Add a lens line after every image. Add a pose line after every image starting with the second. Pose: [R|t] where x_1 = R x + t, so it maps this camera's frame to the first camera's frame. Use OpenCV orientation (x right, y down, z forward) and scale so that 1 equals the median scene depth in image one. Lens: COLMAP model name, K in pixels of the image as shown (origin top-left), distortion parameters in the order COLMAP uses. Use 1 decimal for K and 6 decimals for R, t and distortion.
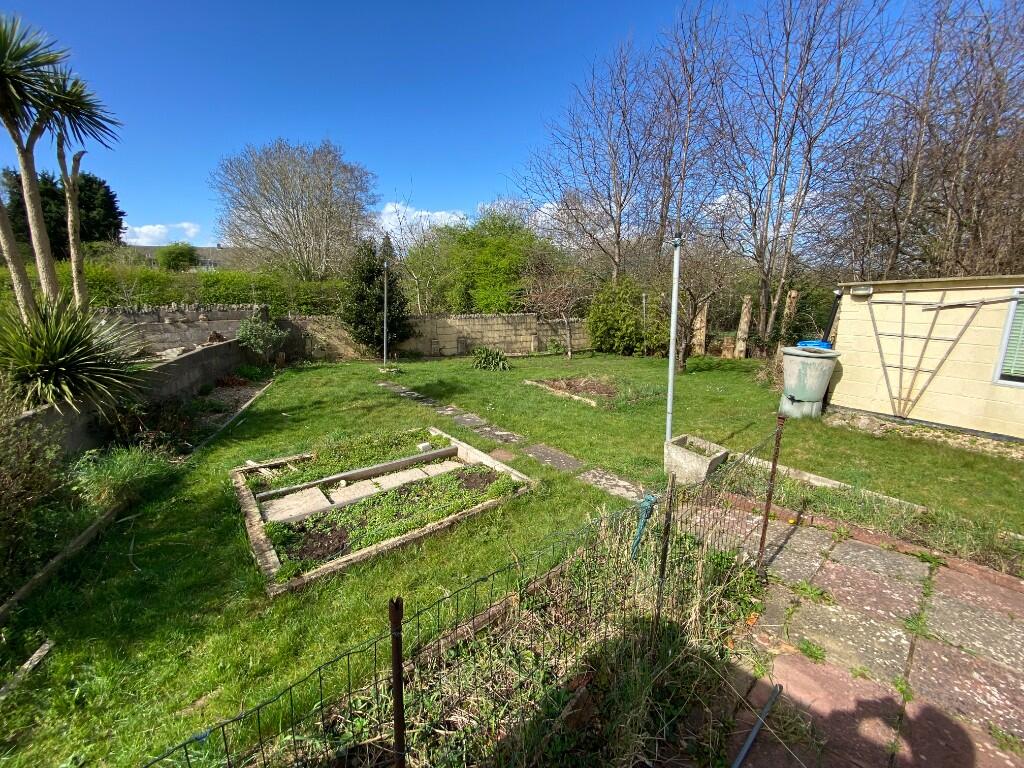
lens RADIAL K [[416.1, 0, 509.2], [0, 416.1, 384.2], [0, 0, 1]] dist [0.037831, -0.028338]
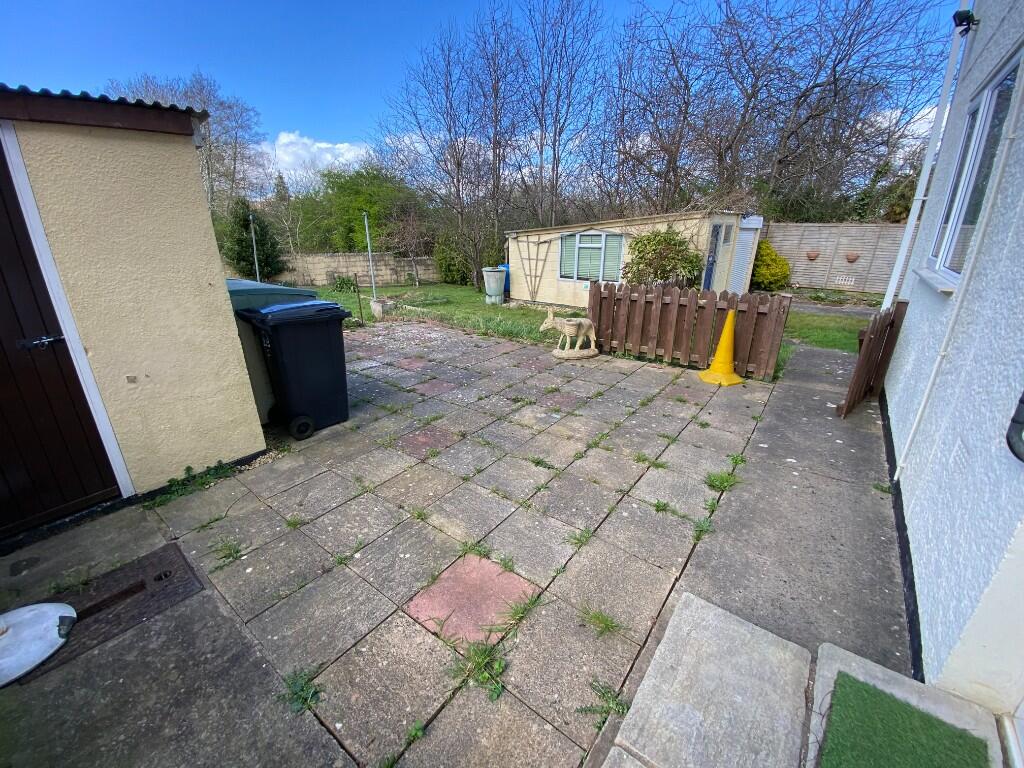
lens RADIAL K [[416.1, 0, 509.2], [0, 416.1, 384.2], [0, 0, 1]] dist [0.037831, -0.028338]
pose [[0.985608, -0.065691, 0.155760, 0.267700], [0.045223, 0.990285, 0.131492, 0.114188], [-0.162884, -0.122555, 0.979004, -0.542038]]
